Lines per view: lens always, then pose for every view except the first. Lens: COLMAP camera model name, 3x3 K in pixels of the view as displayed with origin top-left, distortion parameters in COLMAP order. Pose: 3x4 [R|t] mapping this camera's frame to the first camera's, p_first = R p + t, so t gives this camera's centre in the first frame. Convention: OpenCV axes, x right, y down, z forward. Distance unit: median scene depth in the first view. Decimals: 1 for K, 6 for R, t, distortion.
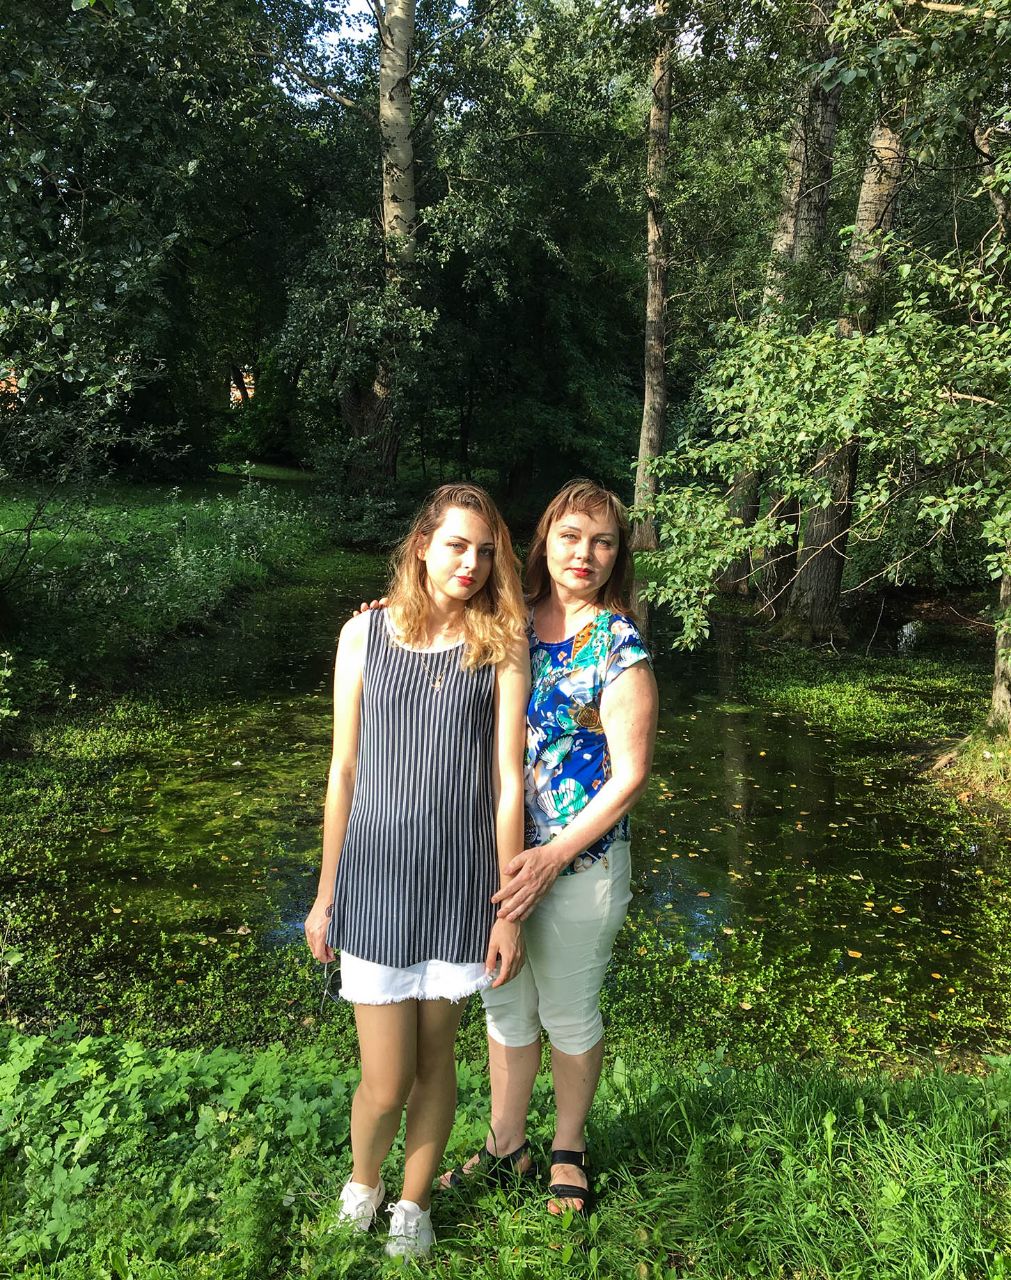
lens RADIAL K [[1184.1, 0, 489.4], [0, 1184.1, 545.4], [0, 0, 1]] dist [0.091451, -0.173408]
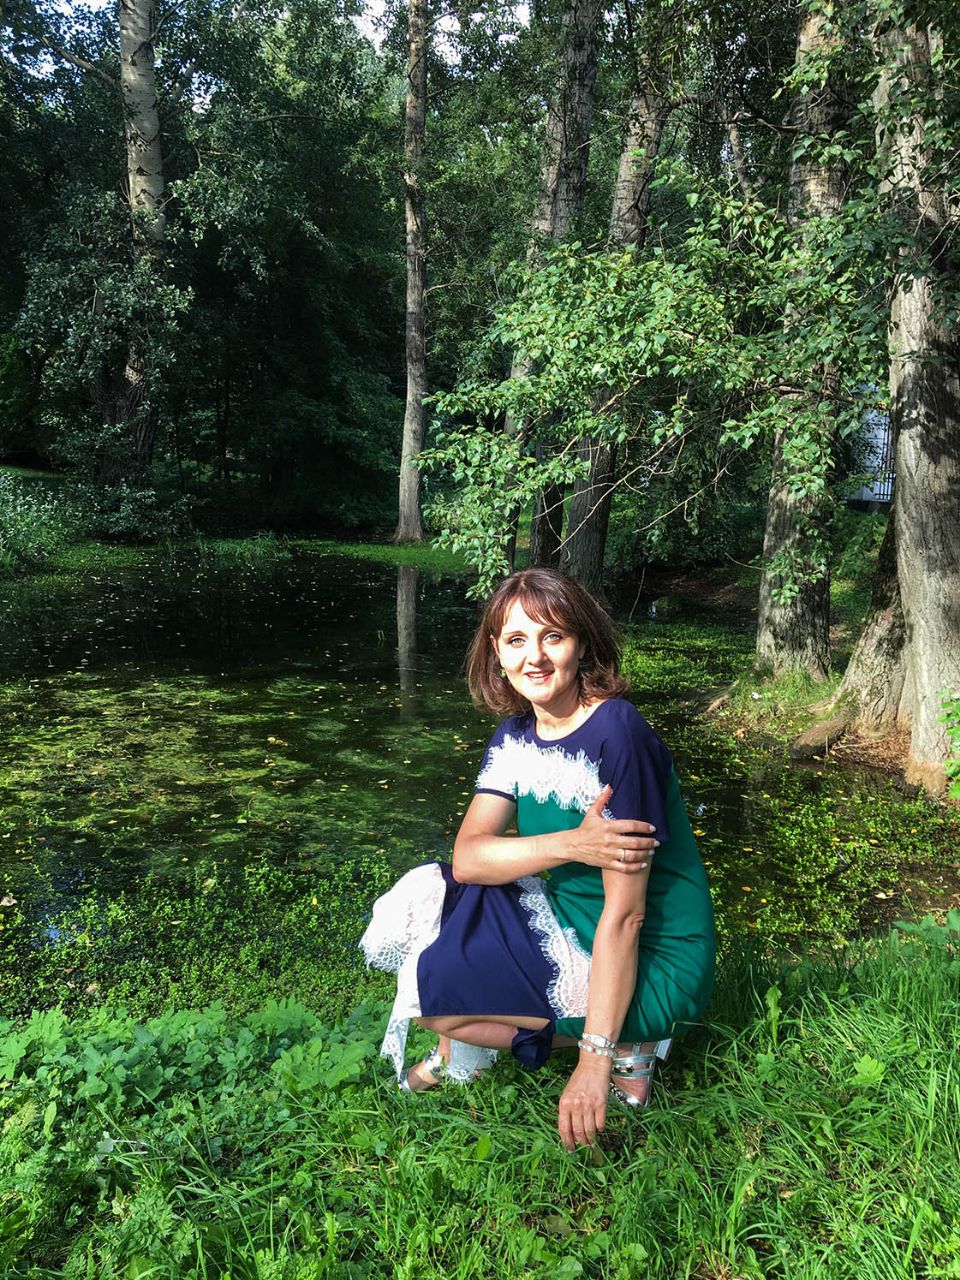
lens RADIAL K [[1112.9, 0, 480.0], [0, 1112.9, 640.0], [0, 0, 1]] dist [0.133709, -0.279229]
pose [[0.978730, -0.030357, 0.202895, -0.022896], [0.016684, 0.997493, 0.068764, 0.062209], [-0.204474, -0.063916, 0.976783, 0.103818]]
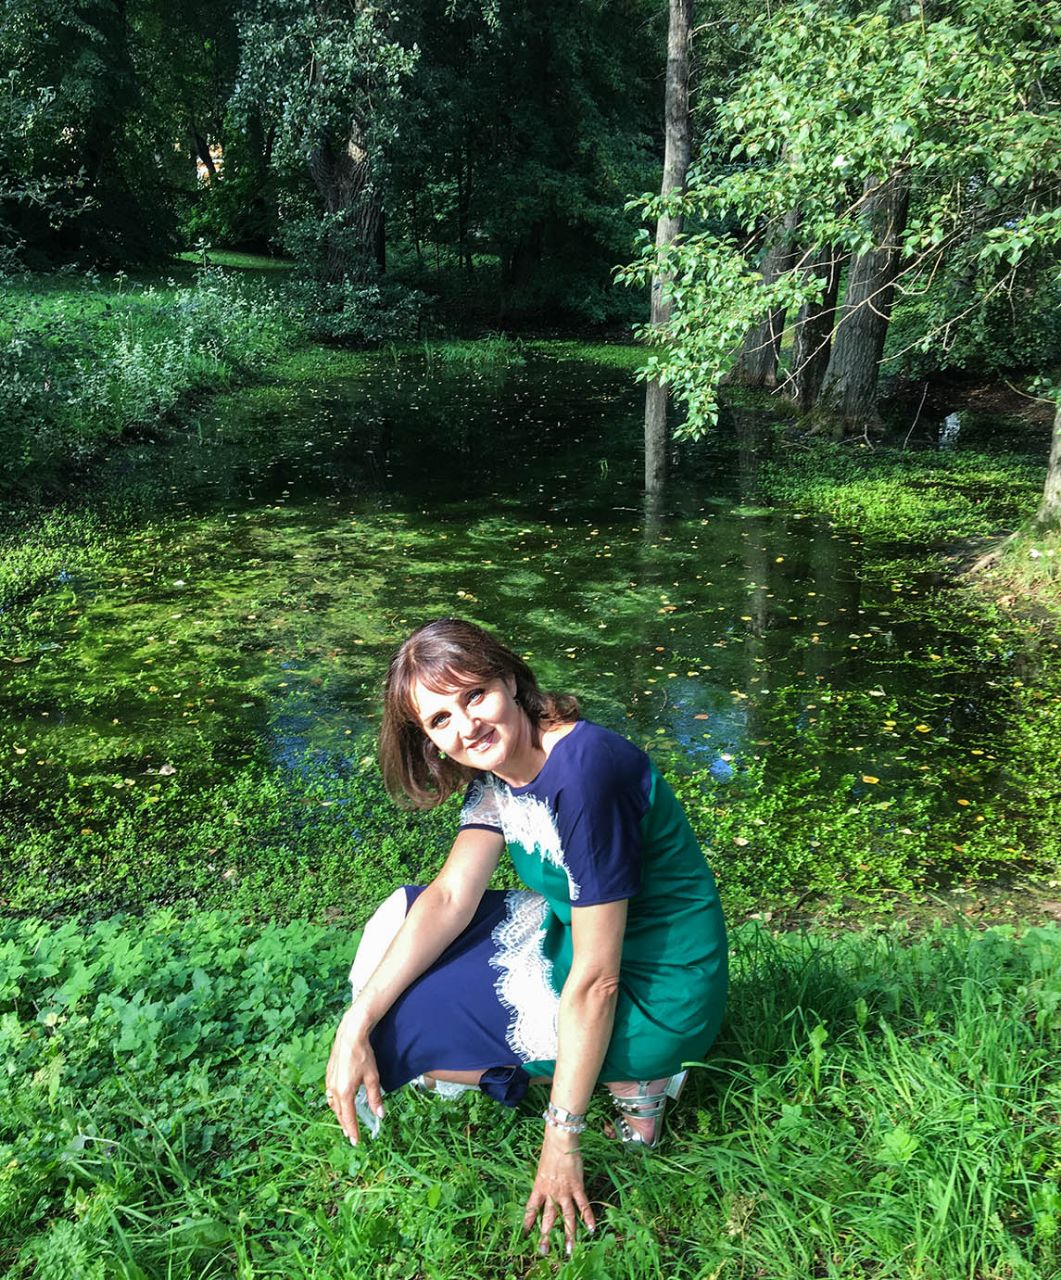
lens RADIAL K [[1227.3, 0, 526.2], [0, 1227.3, 646.2], [0, 0, 1]] dist [0.121644, -0.241156]
pose [[0.999718, -0.021935, 0.009066, 0.037151], [0.019238, 0.972578, 0.231779, 0.025185], [-0.013901, -0.231539, 0.972726, 0.114184]]
